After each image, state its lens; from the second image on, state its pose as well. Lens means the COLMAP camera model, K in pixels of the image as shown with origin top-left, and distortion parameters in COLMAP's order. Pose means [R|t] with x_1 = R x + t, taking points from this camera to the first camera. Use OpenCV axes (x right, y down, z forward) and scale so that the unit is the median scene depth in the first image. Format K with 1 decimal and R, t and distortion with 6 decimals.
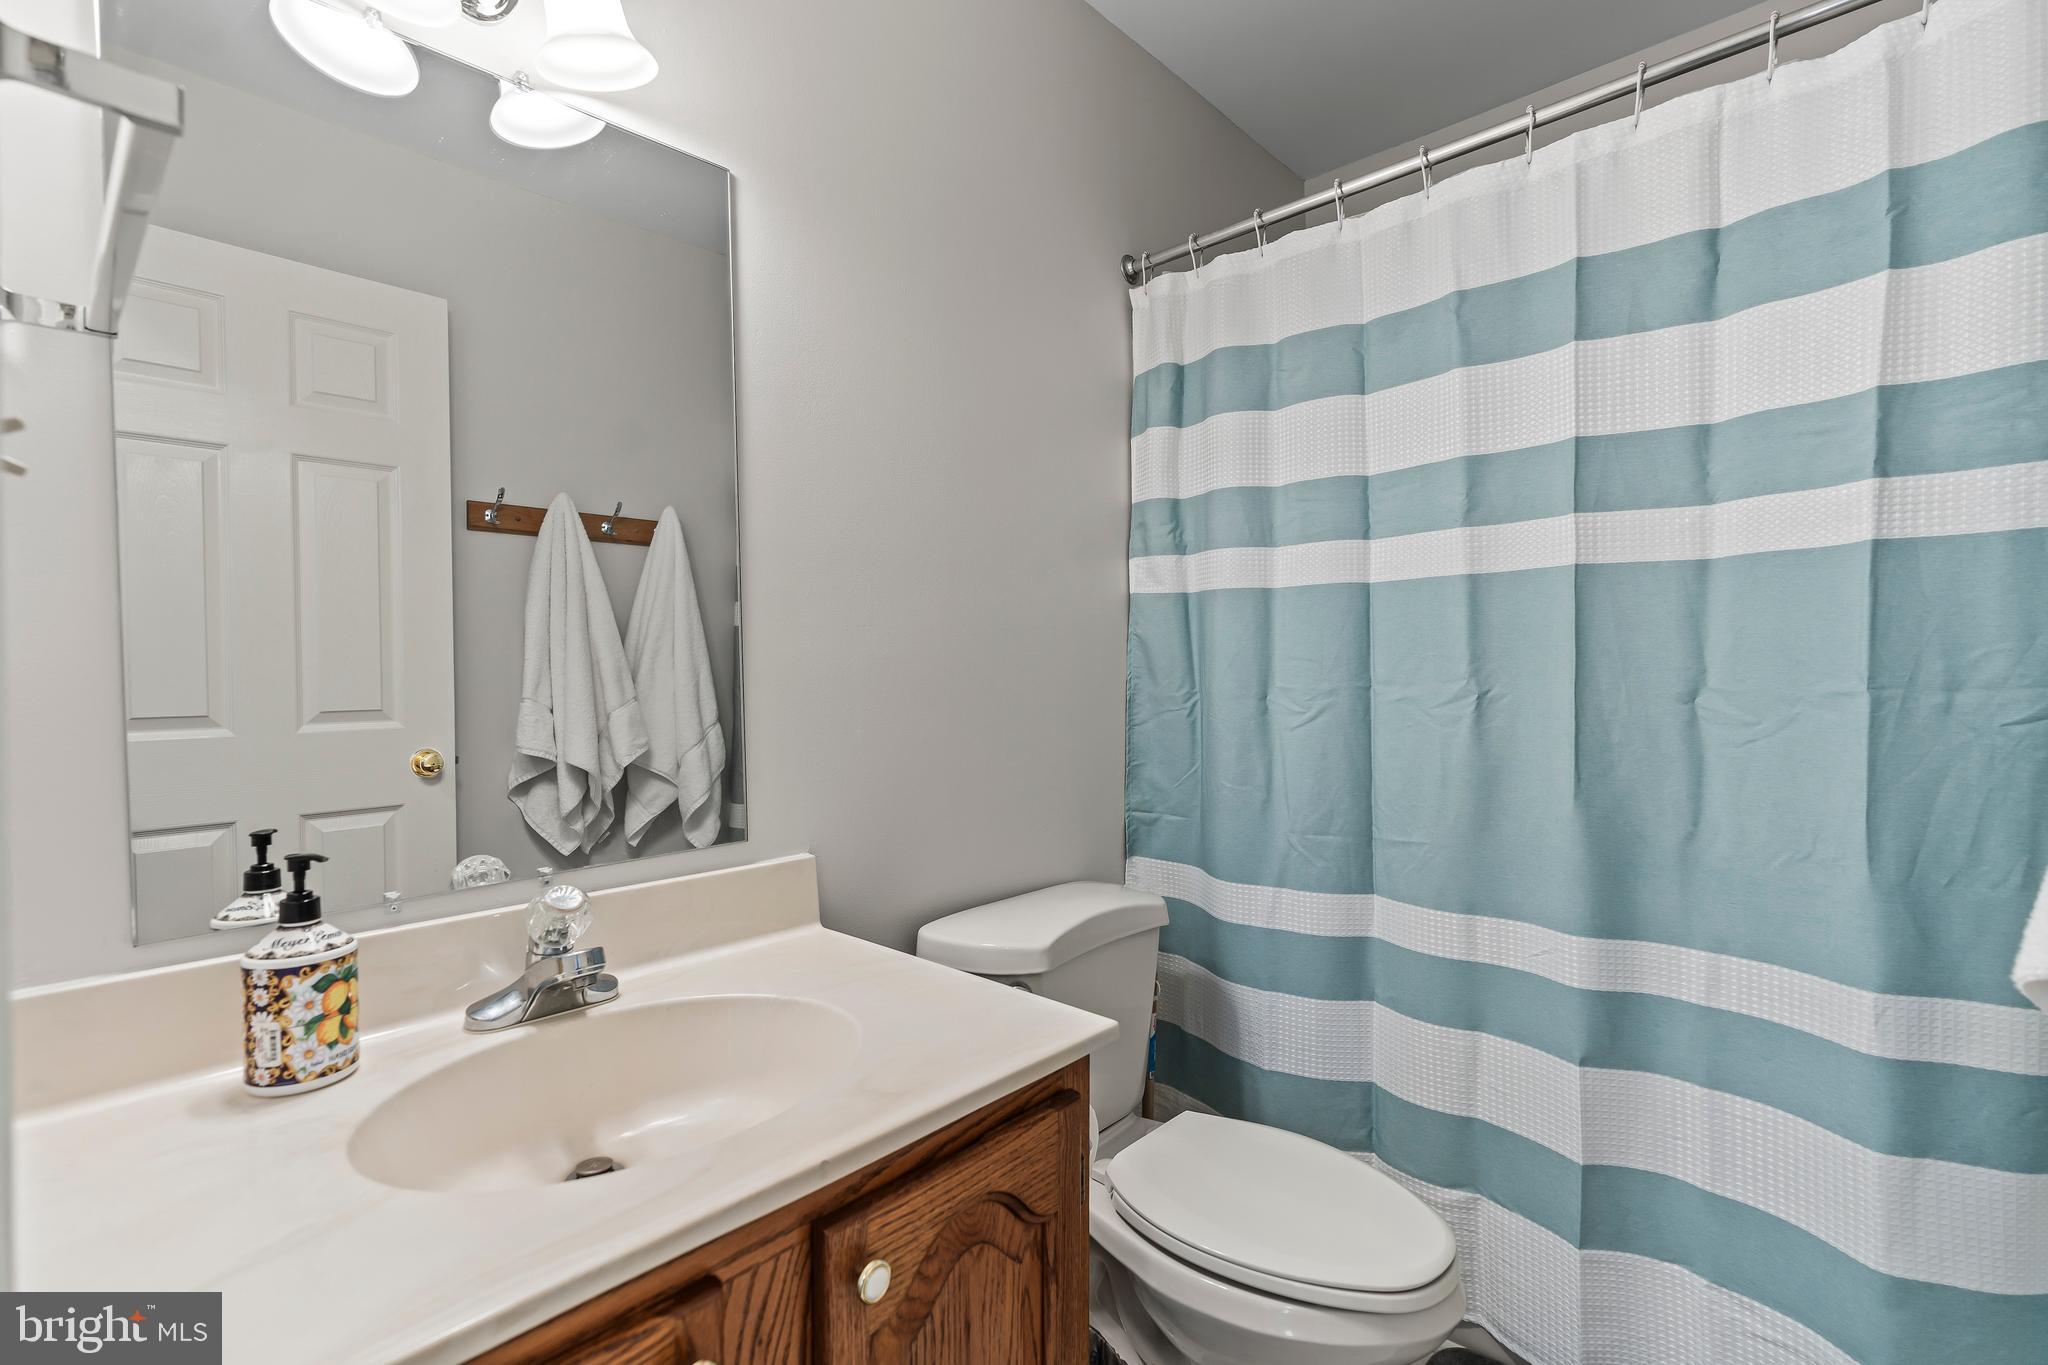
lens RADIAL K [[933.9, 0, 1020.7], [0, 933.9, 686.4], [0, 0, 1]] dist [-0.011418, 0.004226]
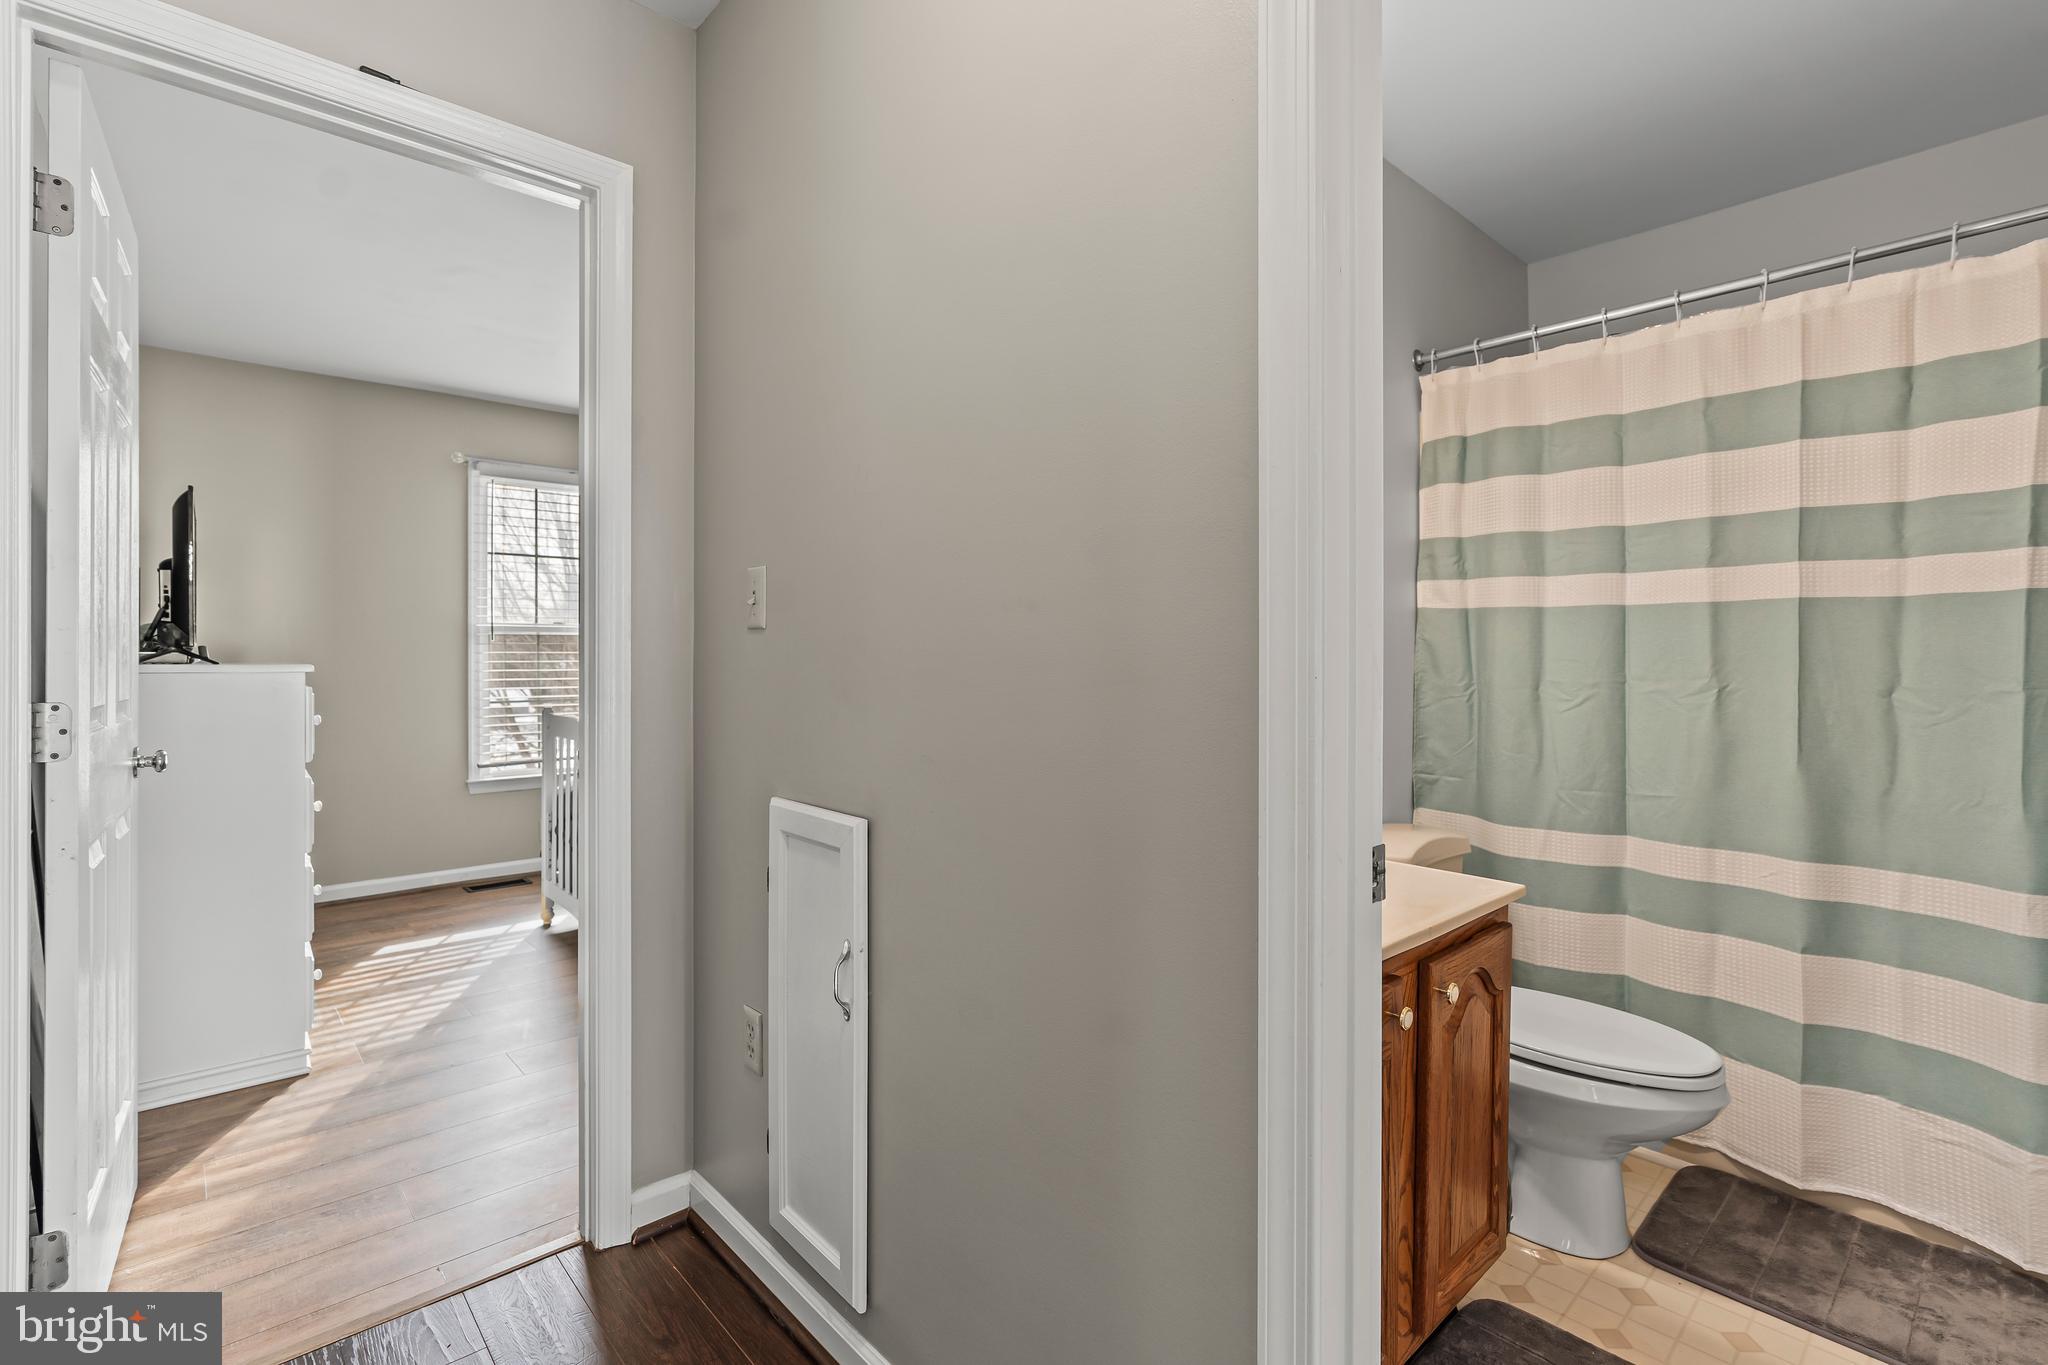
lens RADIAL K [[933.9, 0, 1029.6], [0, 933.9, 662.5], [0, 0, 1]] dist [-0.011418, 0.004226]
pose [[0.996327, 0.014028, -0.084471, -0.424301], [-0.014953, 0.999835, -0.010330, -0.000900], [0.084312, 0.011556, 0.996372, -0.475543]]
